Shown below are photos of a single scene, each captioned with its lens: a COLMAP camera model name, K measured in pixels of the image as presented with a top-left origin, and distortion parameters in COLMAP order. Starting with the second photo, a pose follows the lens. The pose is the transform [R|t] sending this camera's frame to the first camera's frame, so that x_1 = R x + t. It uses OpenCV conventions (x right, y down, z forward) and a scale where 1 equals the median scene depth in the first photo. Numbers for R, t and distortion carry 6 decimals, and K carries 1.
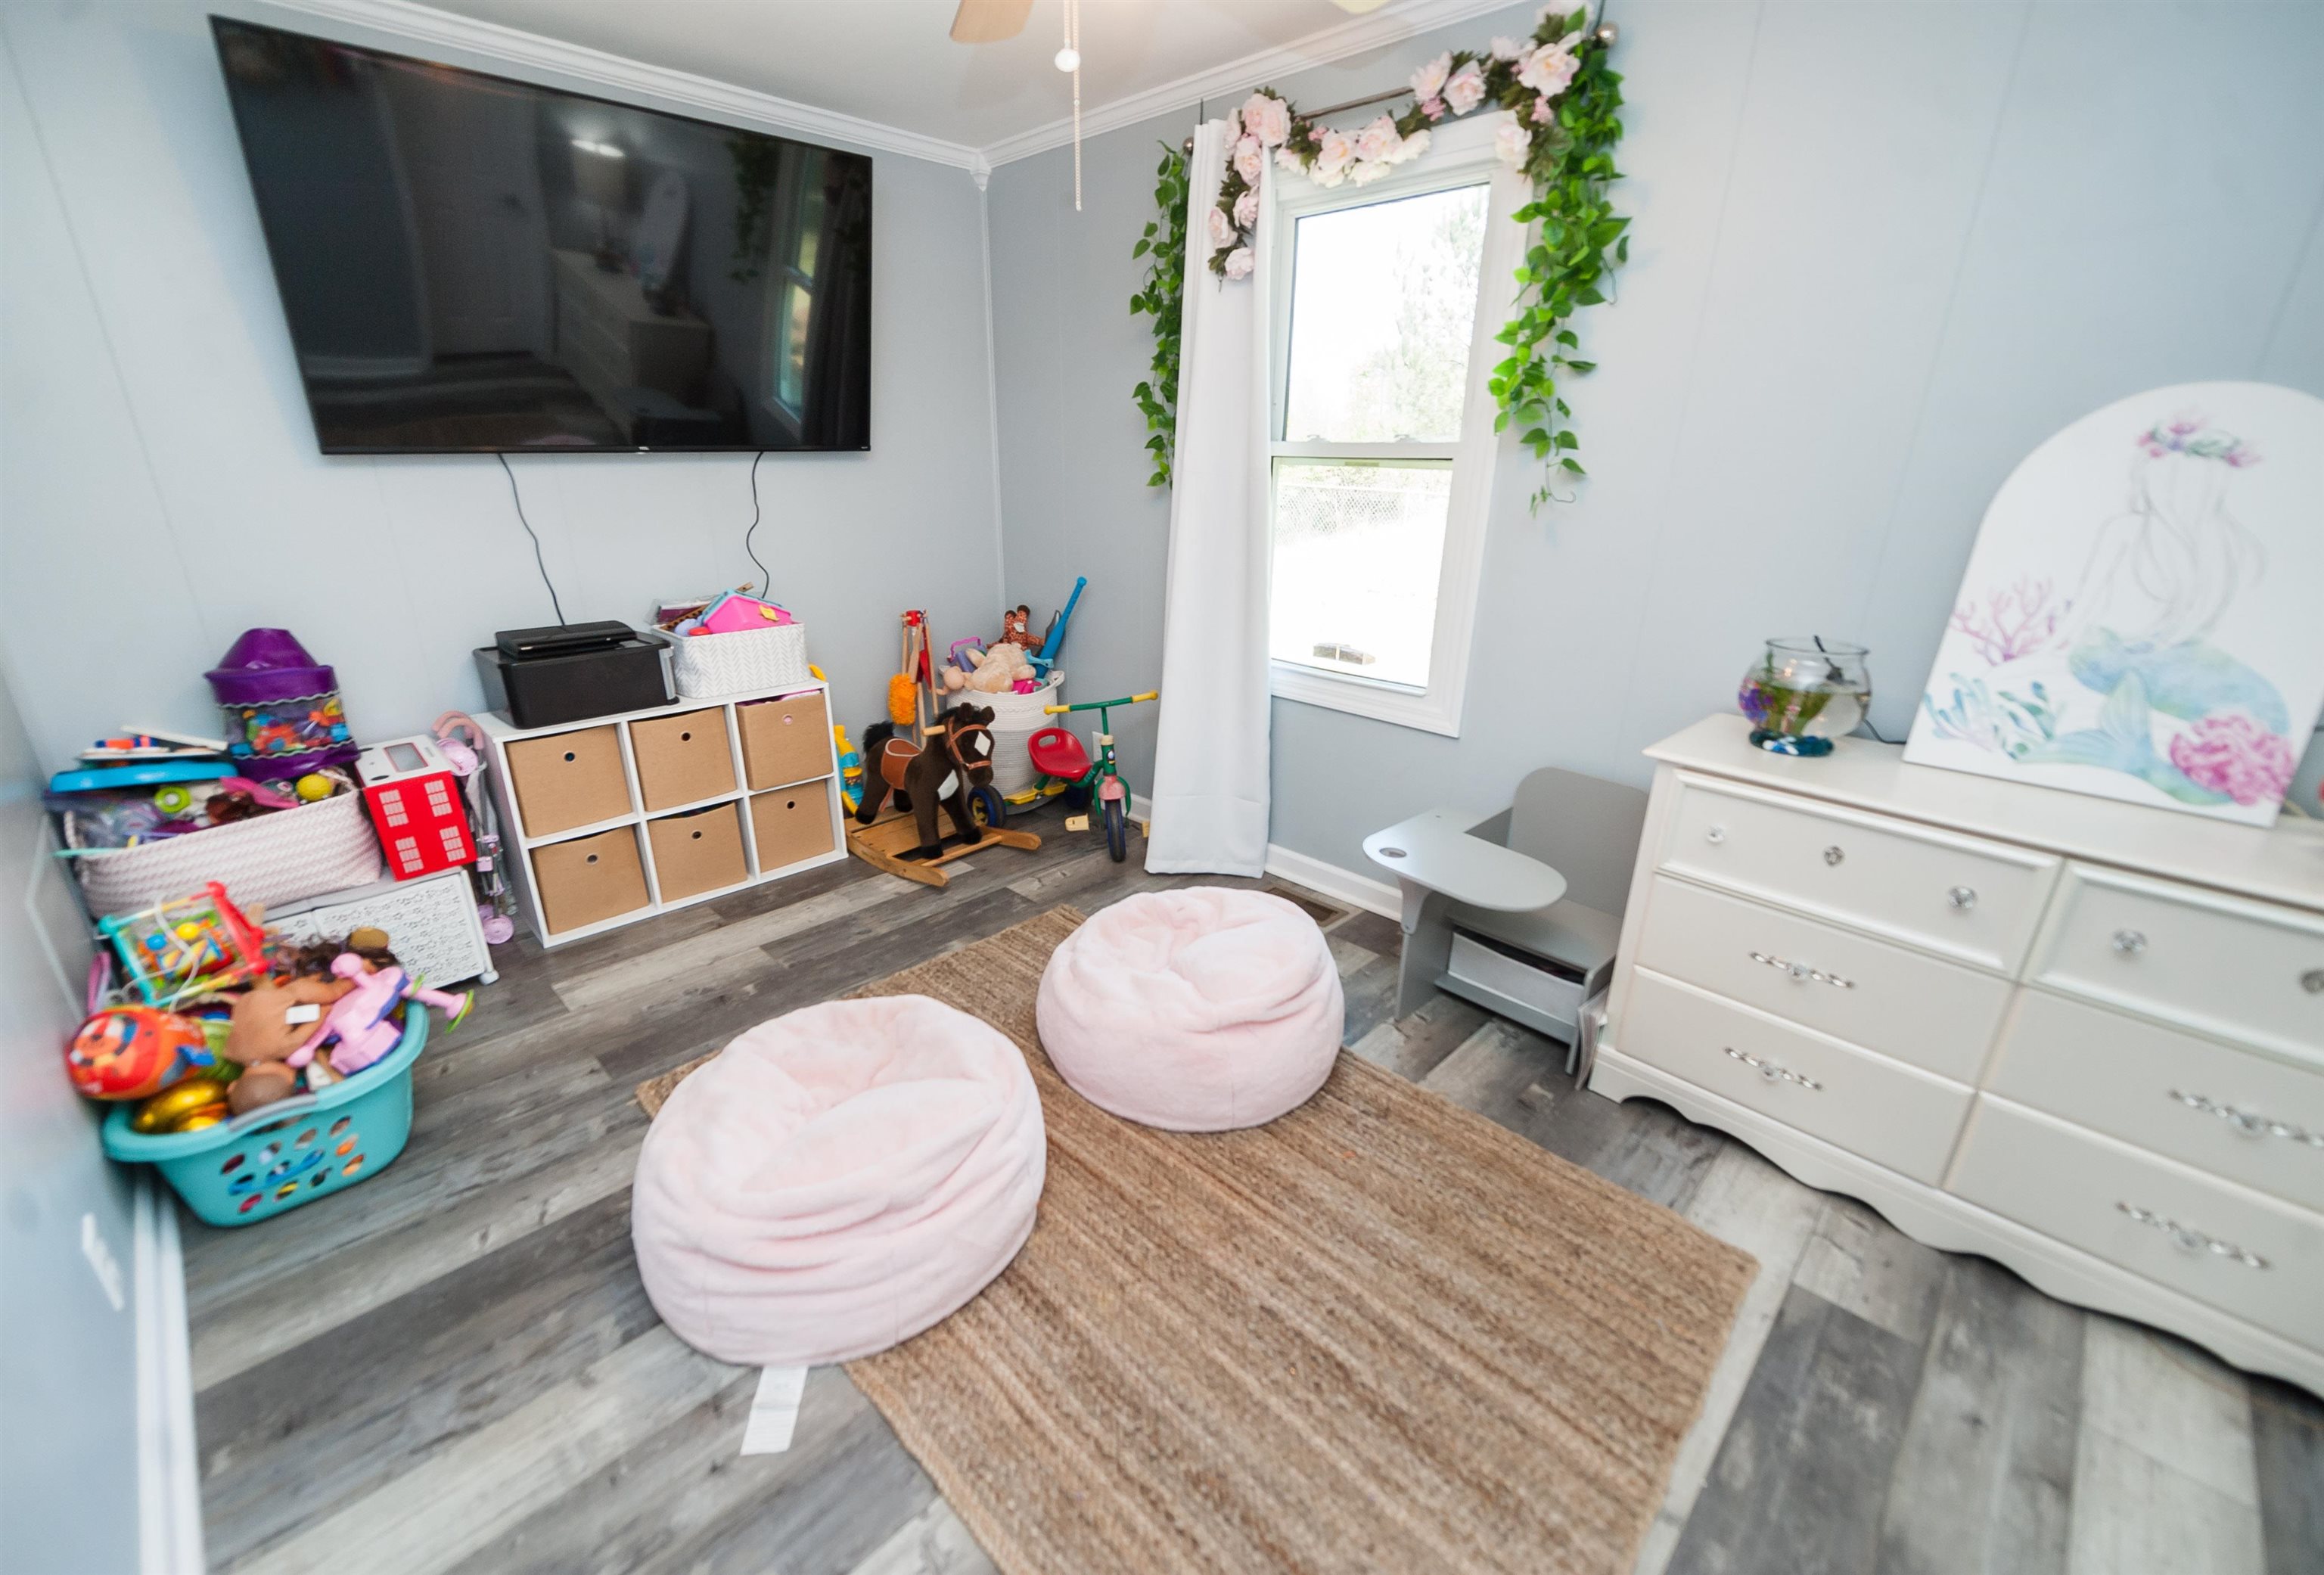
lens RADIAL K [[946.6, 0, 1136.5], [0, 946.6, 796.2], [0, 0, 1]] dist [0.010015, -0.005211]
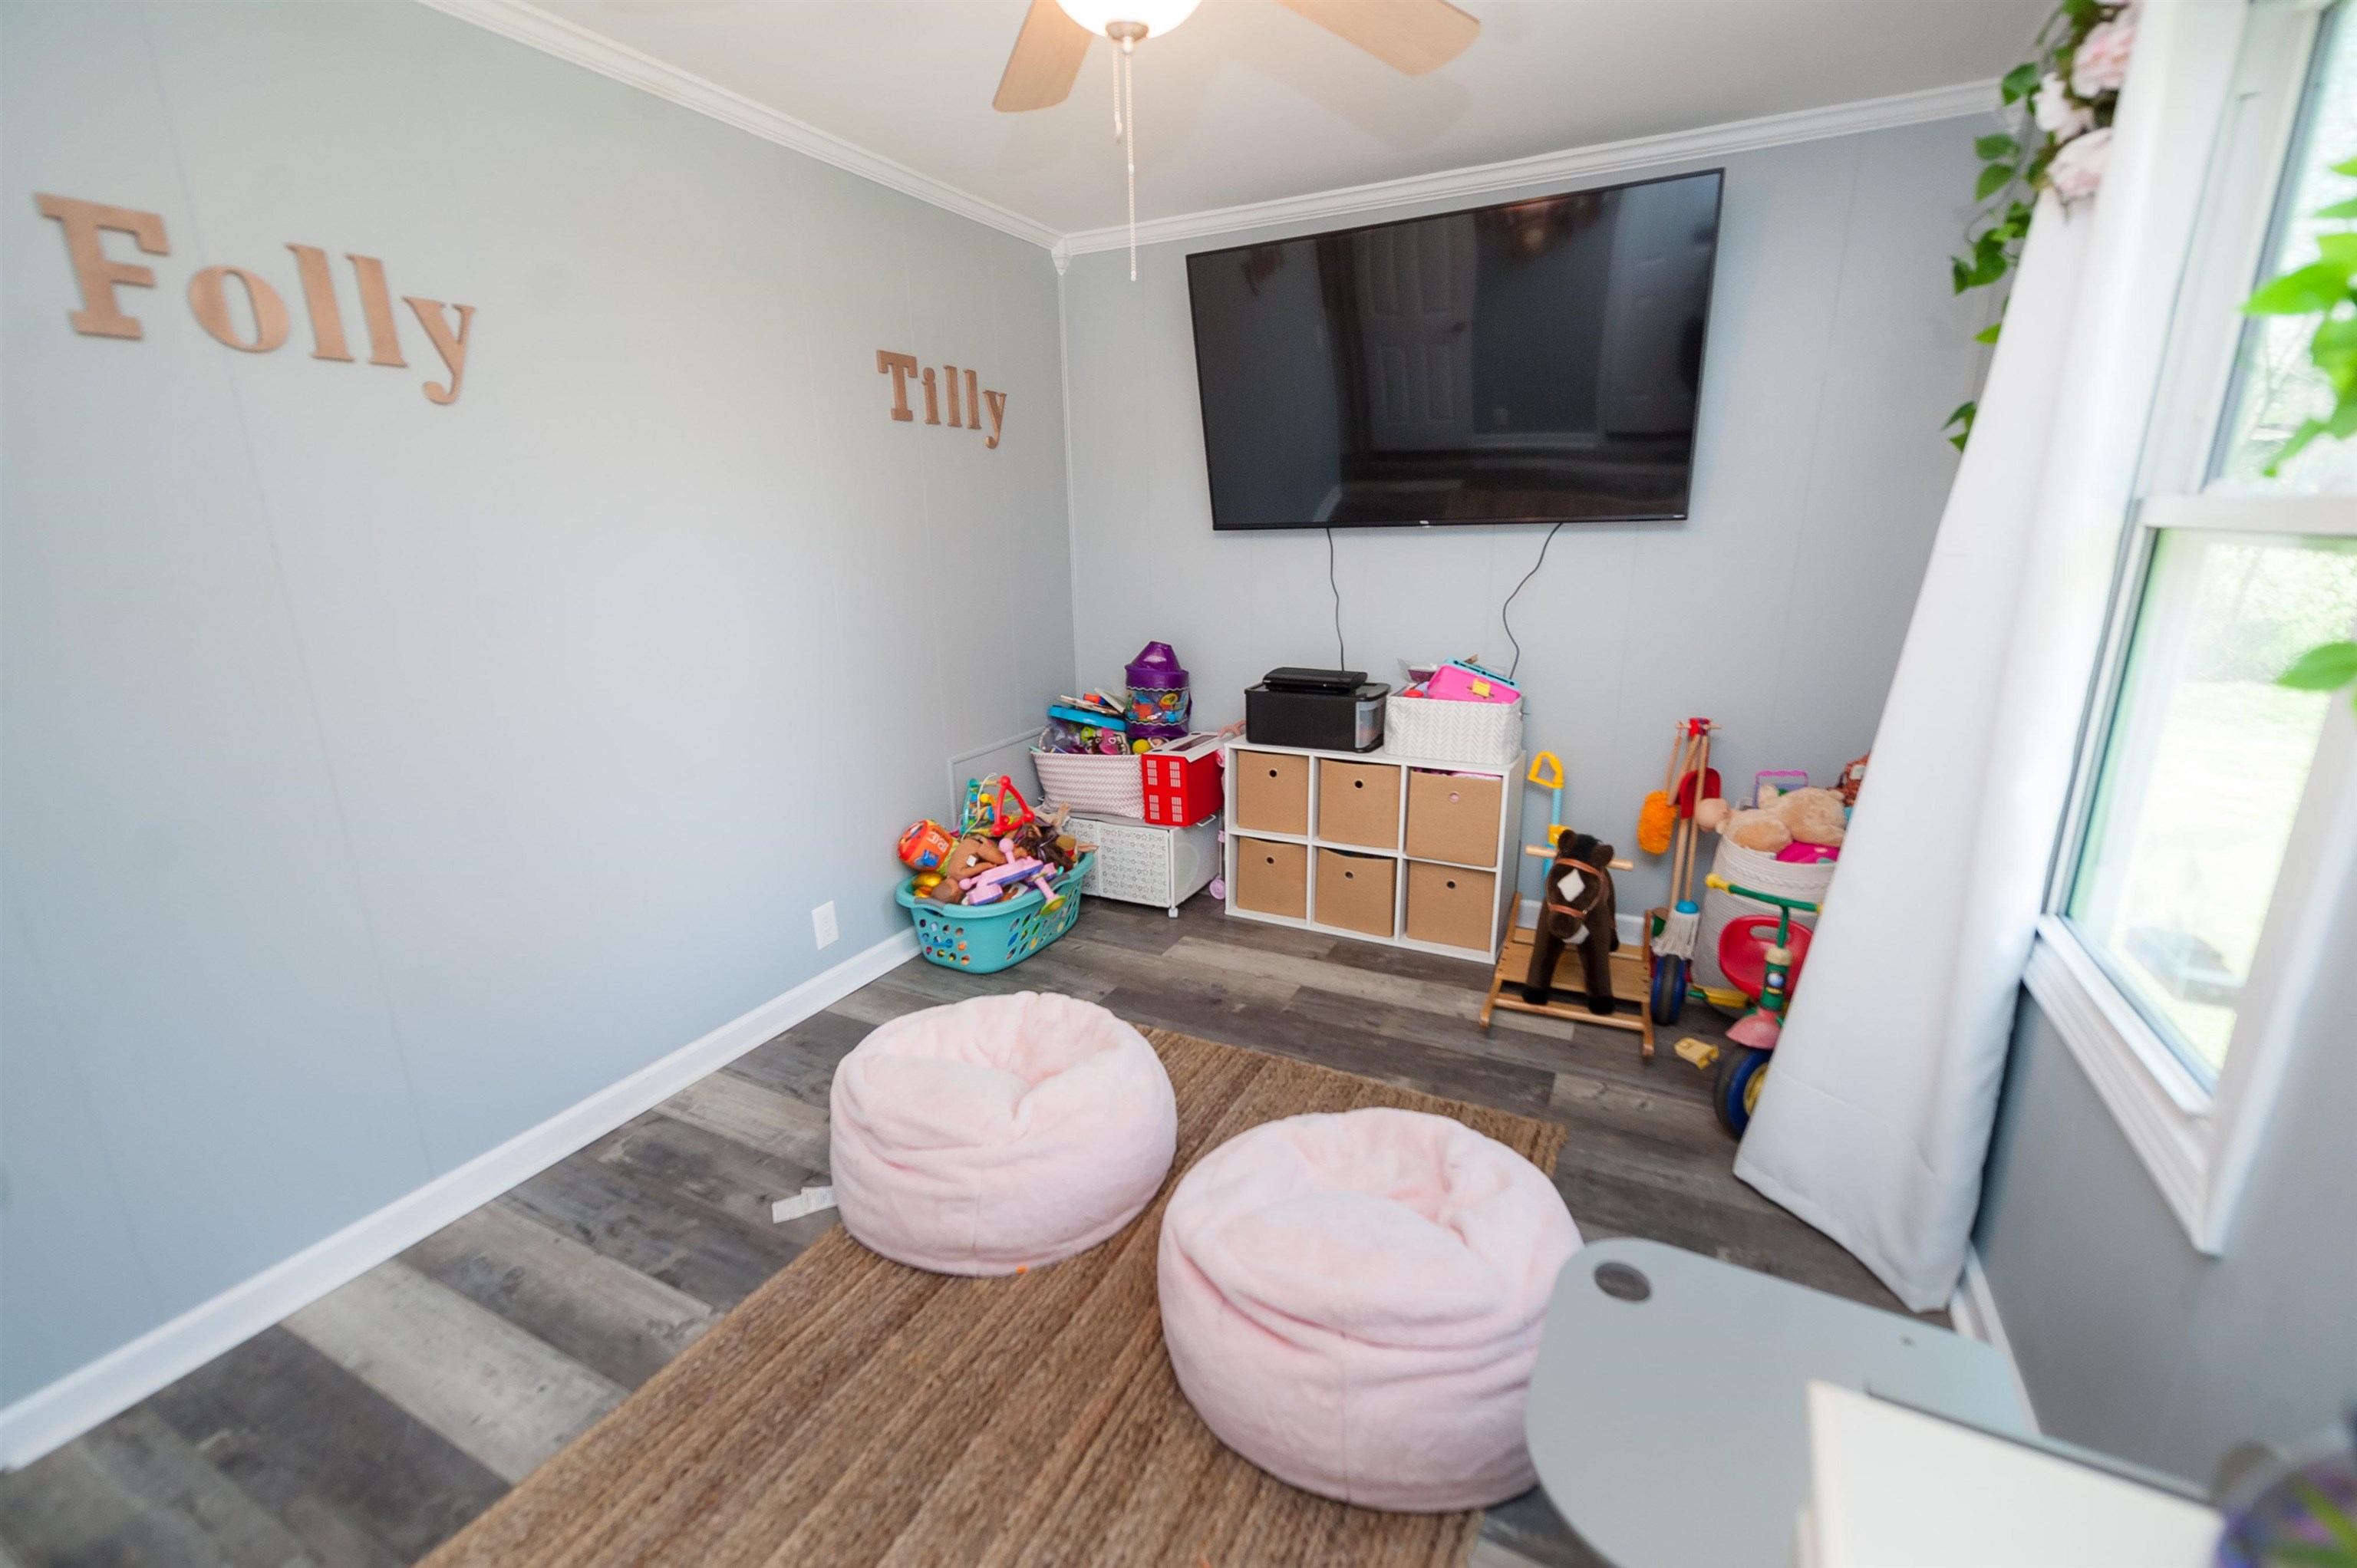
lens RADIAL K [[979.7, 0, 1172.3], [0, 979.7, 794.9], [0, 0, 1]] dist [0.011477, -0.007909]
pose [[0.311481, 0.247894, -0.917349, 0.583023], [-0.310895, 0.938829, 0.148135, -0.182119], [0.897955, 0.239058, 0.369496, 0.487649]]
